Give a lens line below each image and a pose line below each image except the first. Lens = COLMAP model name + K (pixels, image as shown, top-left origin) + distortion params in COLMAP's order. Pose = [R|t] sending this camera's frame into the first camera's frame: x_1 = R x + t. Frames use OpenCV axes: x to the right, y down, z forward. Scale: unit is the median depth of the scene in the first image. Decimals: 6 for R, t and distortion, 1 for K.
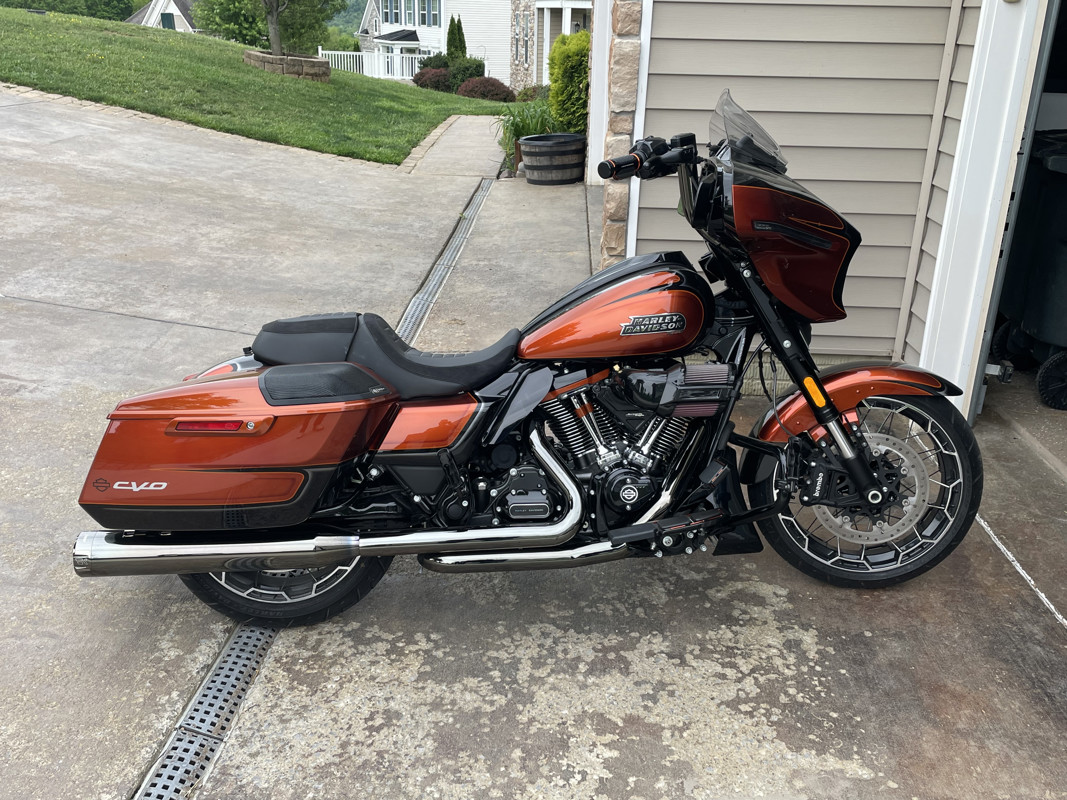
lens RADIAL K [[1000.4, 0, 534.6], [0, 1000.4, 393.2], [0, 0, 1]] dist [0.051404, 0.000000]
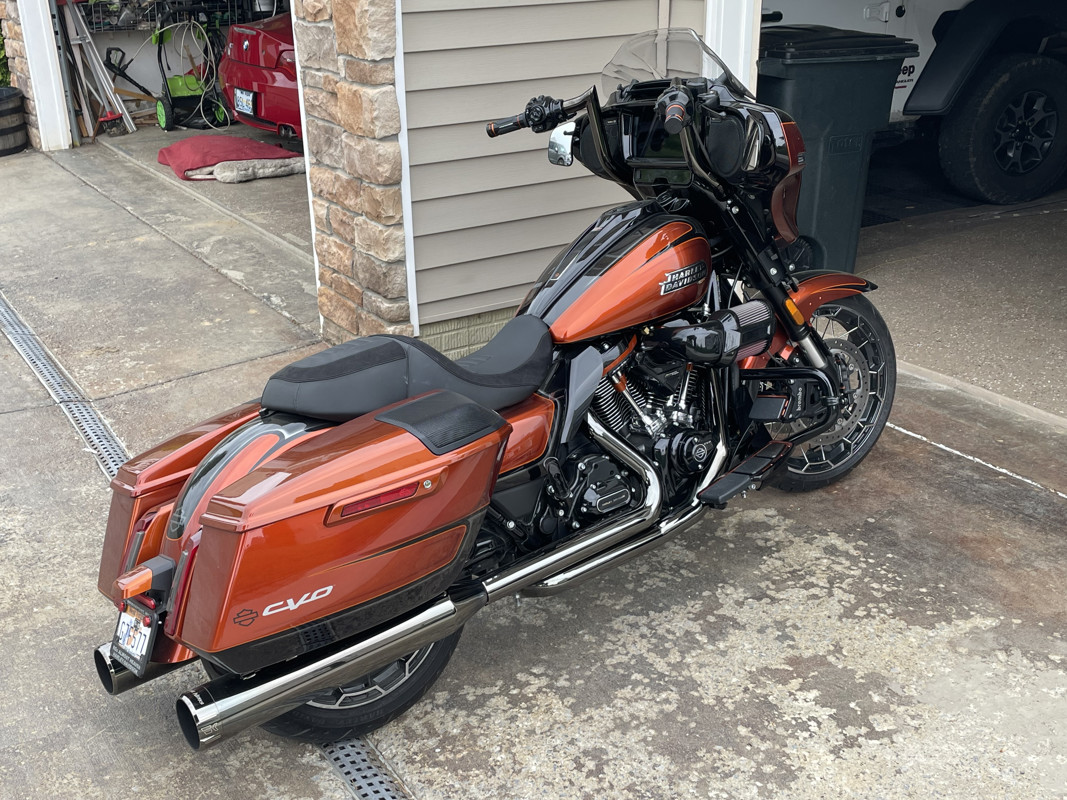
lens RADIAL K [[1197.3, 0, 534.2], [0, 1197.3, 403.8], [0, 0, 1]] dist [0.058953, 0.000000]
pose [[0.819421, -0.249501, 0.516041, -0.615185], [0.232312, 0.967596, 0.098937, -0.096238], [-0.524004, 0.038811, 0.850831, 0.088248]]
